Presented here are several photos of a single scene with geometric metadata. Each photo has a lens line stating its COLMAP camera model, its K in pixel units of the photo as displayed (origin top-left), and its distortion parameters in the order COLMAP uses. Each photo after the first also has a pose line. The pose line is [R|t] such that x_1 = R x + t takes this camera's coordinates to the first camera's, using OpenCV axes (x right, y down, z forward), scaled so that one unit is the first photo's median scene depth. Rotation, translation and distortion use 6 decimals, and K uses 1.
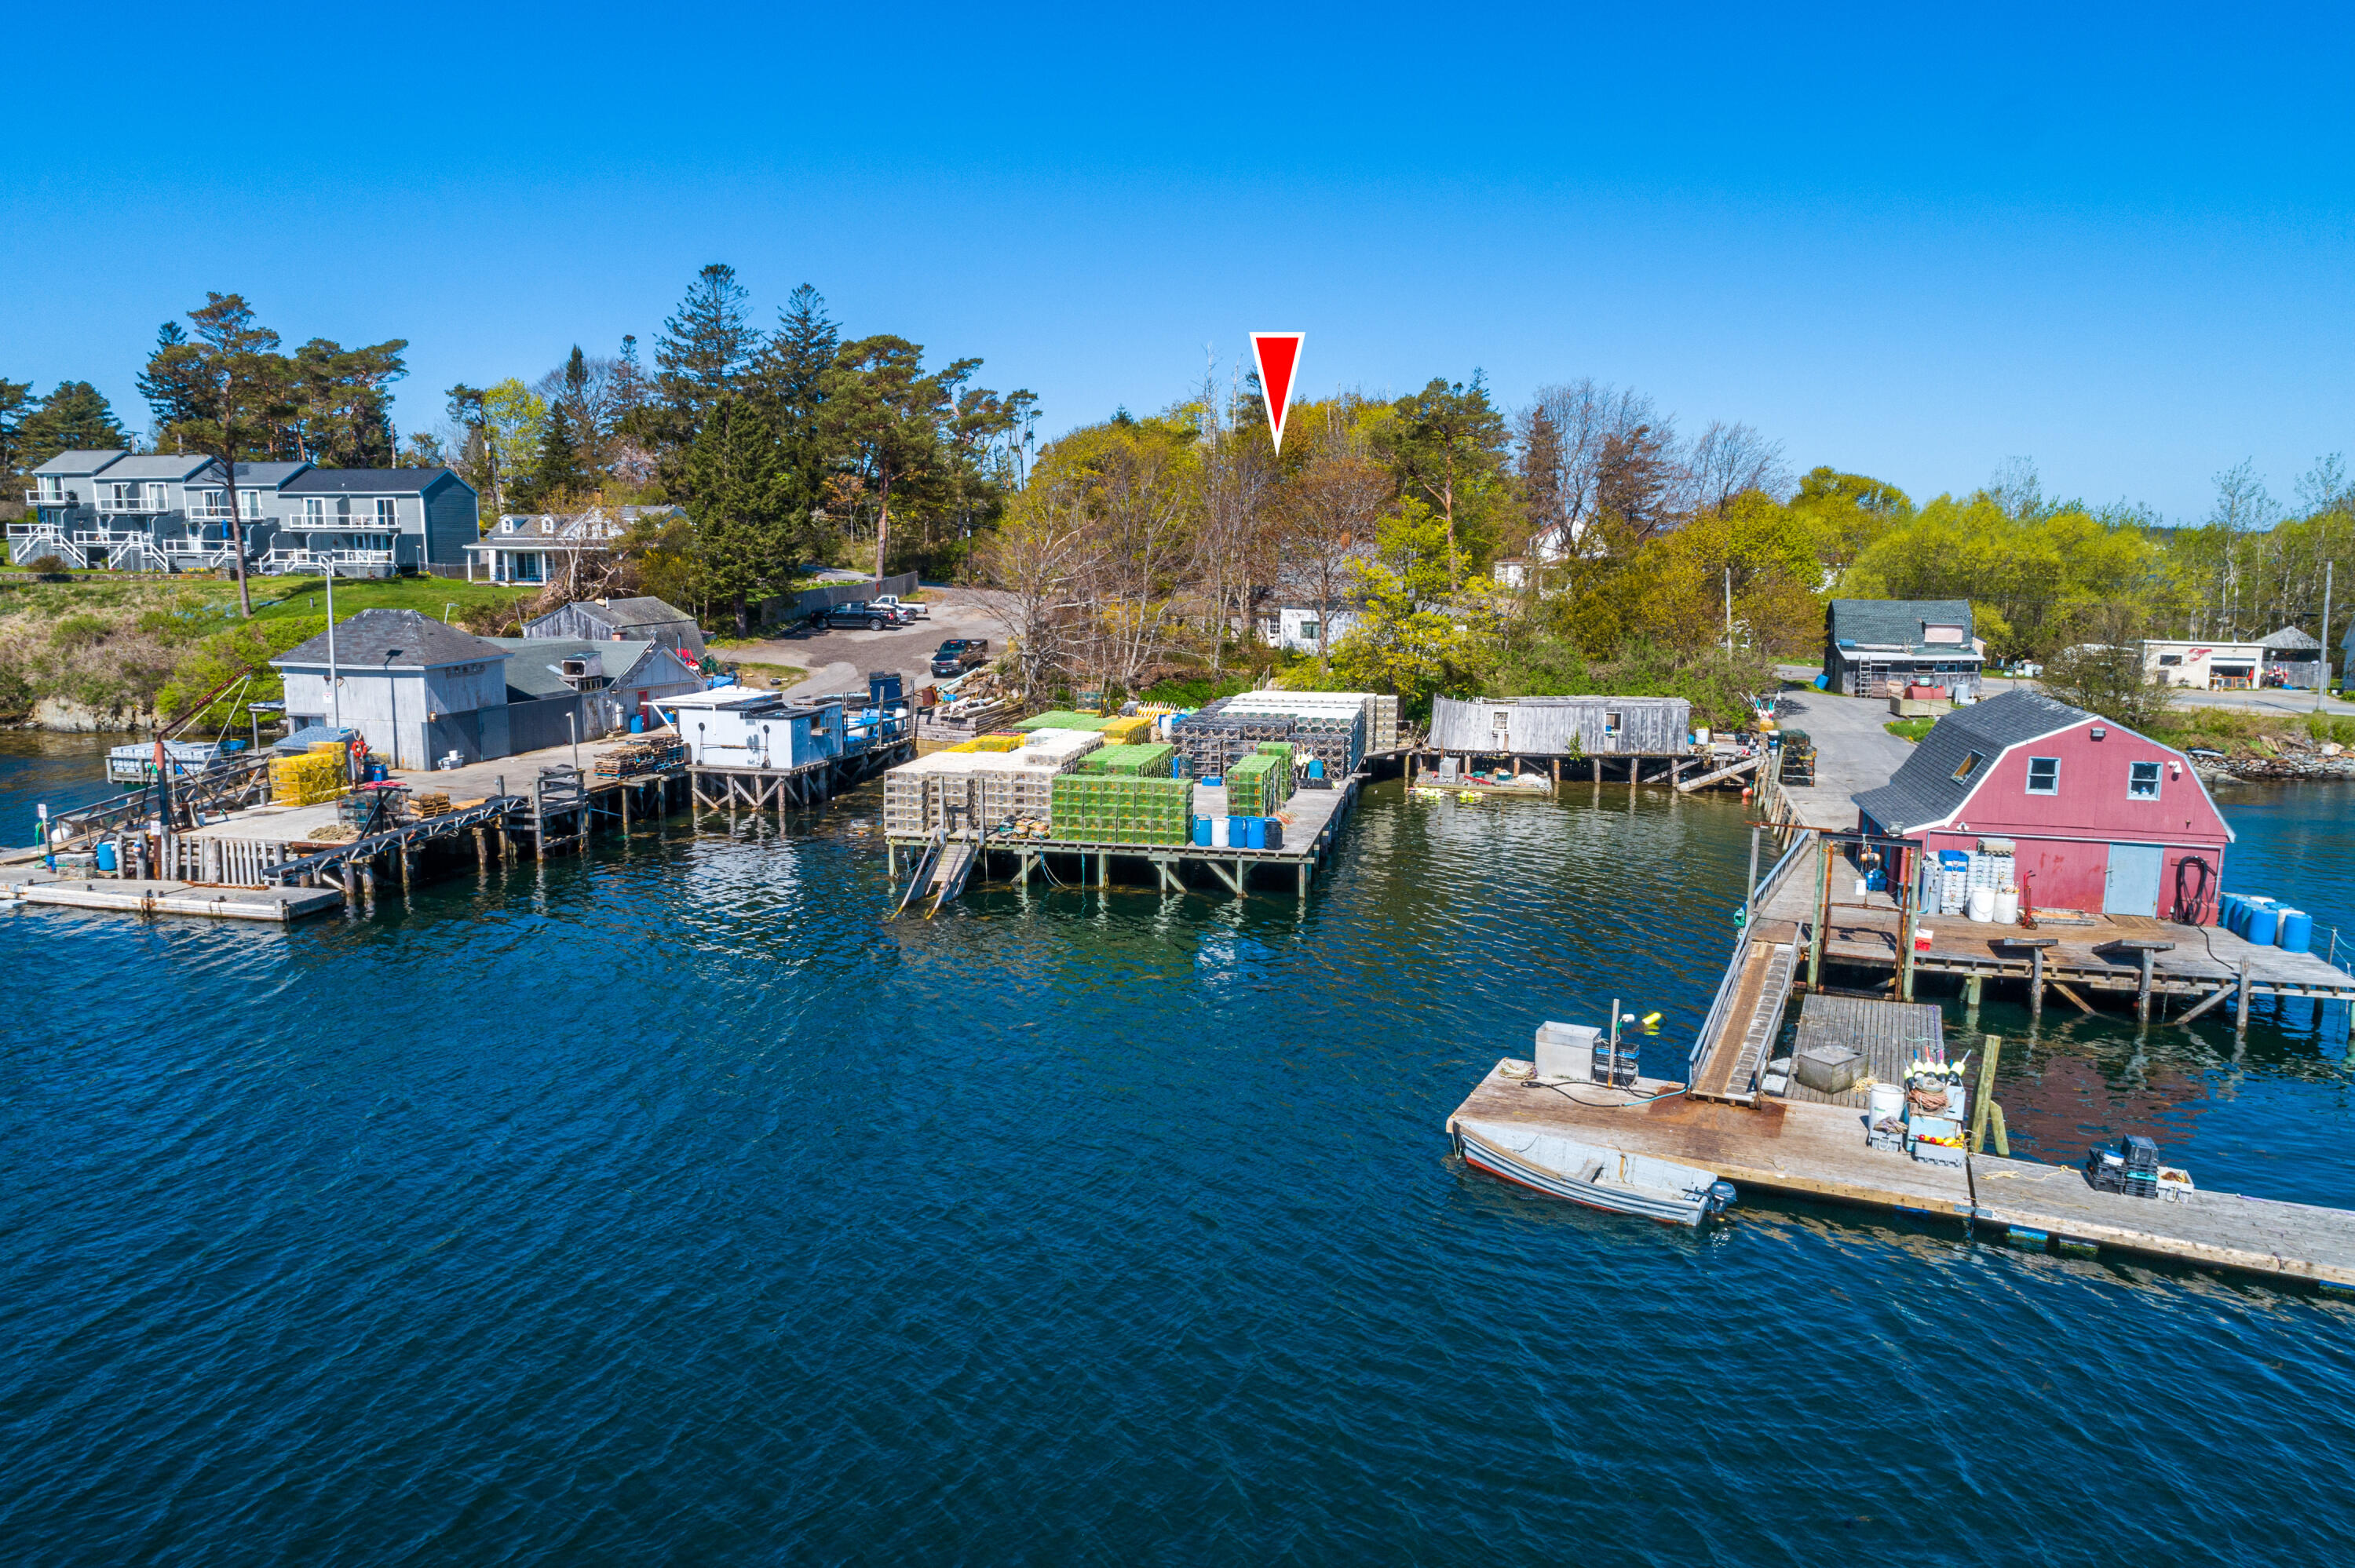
lens RADIAL K [[1585.6, 0, 1170.4], [0, 1585.6, 786.0], [0, 0, 1]] dist [-0.003283, 0.005752]
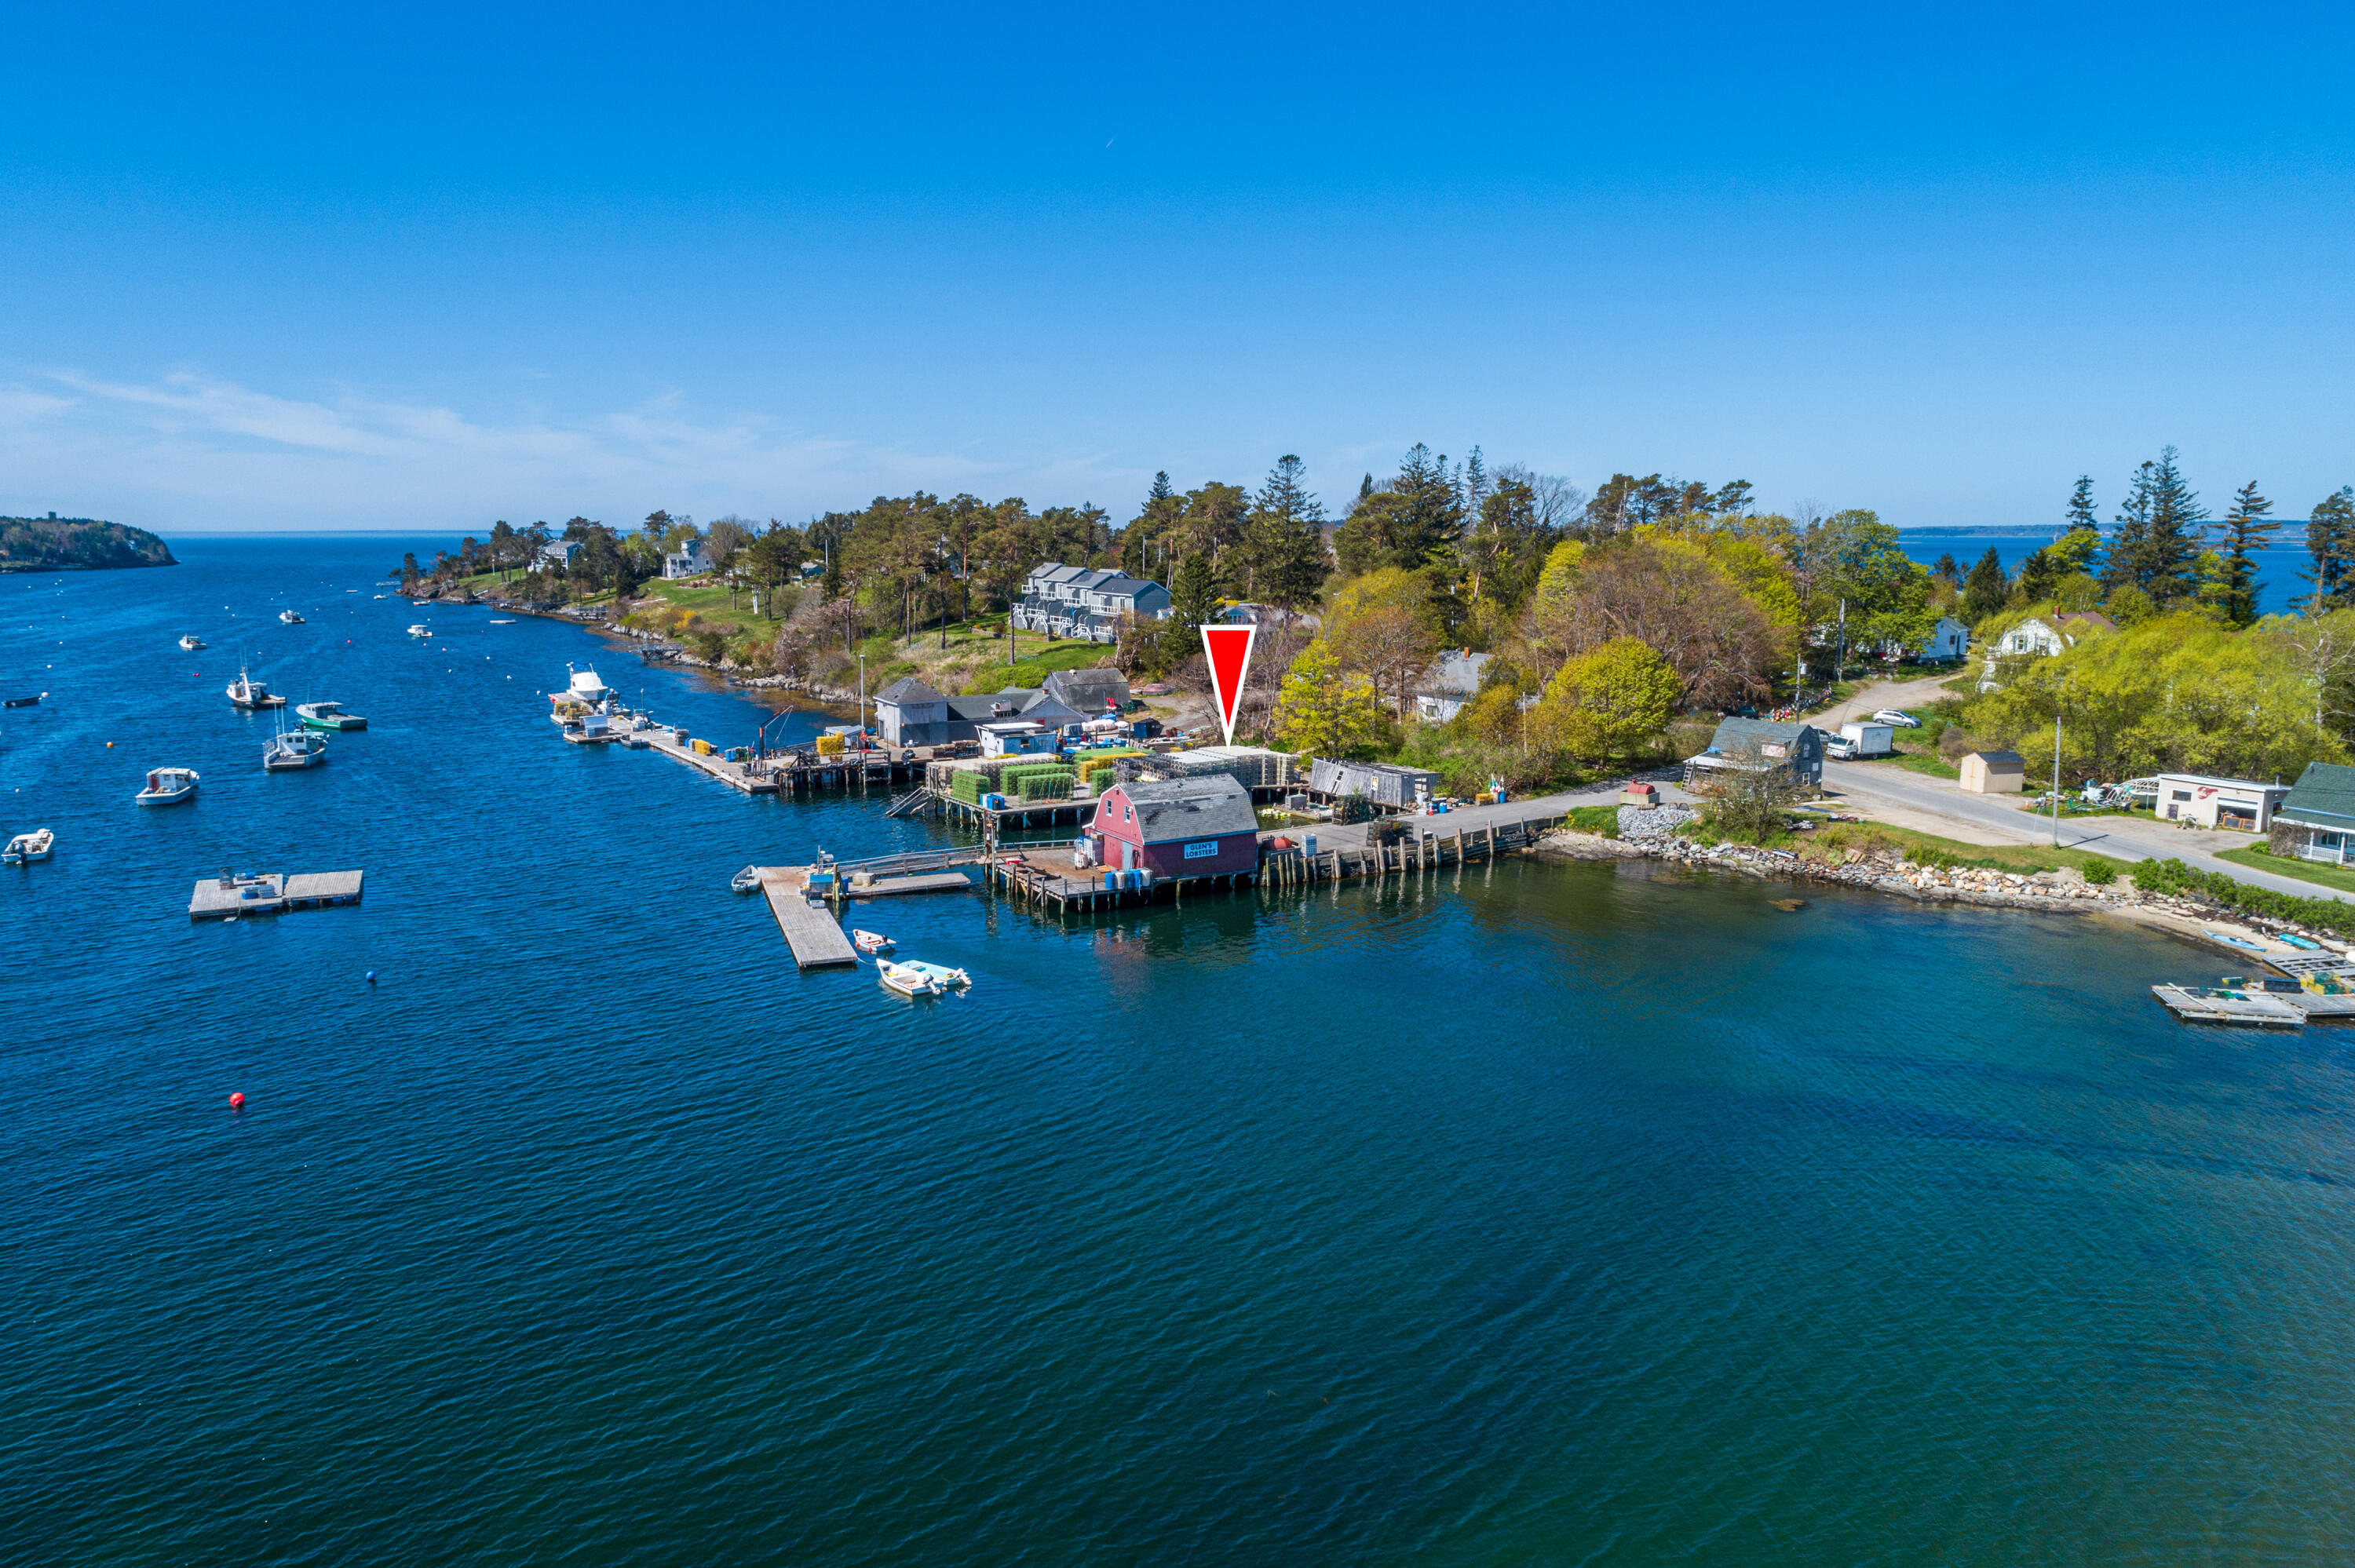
lens RADIAL K [[1620.8, 0, 1174.2], [0, 1620.8, 780.6], [0, 0, 1]] dist [-0.007144, 0.011334]
pose [[0.692077, 0.102773, -0.714470, 1.349673], [-0.106627, 0.993509, 0.039626, -0.087463], [0.713905, 0.048758, 0.698543, -0.337864]]
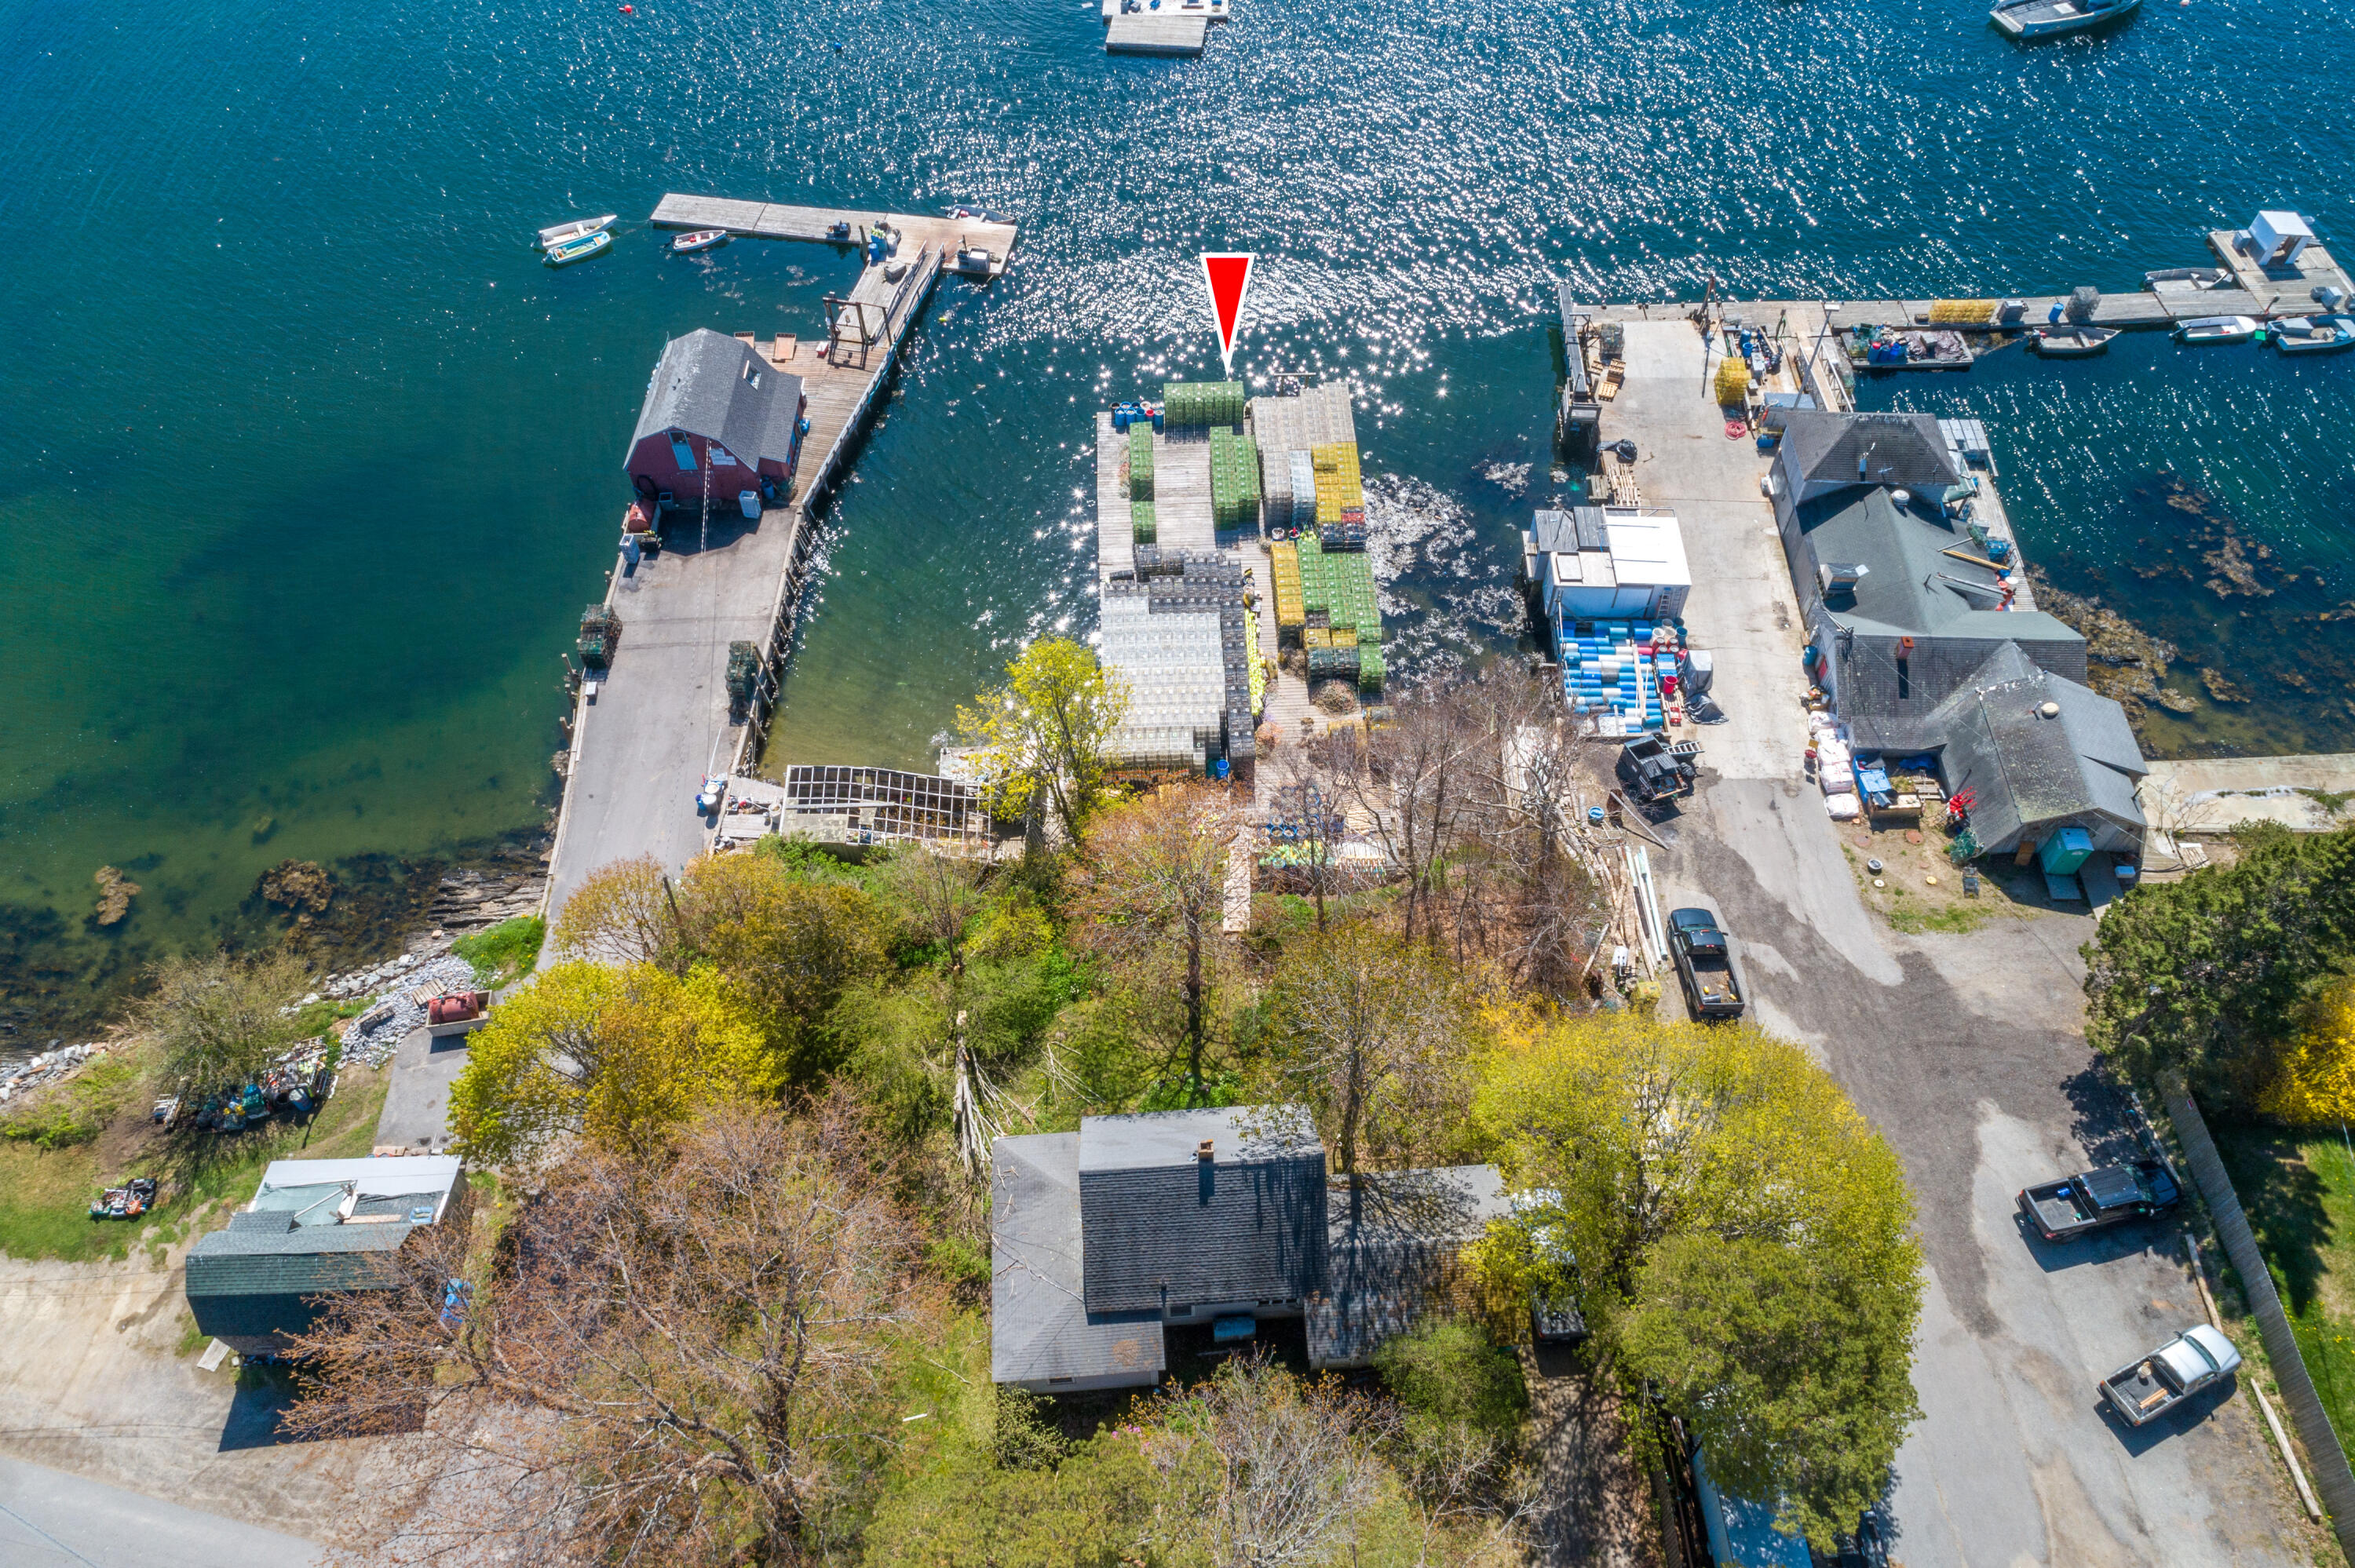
lens RADIAL K [[1572.0, 0, 1183.5], [0, 1572.0, 806.3], [0, 0, 1]] dist [-0.003176, 0.005829]
pose [[-0.970154, 0.200629, -0.136198, 0.221666], [-0.030044, 0.457885, 0.888504, -0.924545], [0.240622, 0.866077, -0.438191, 1.501969]]
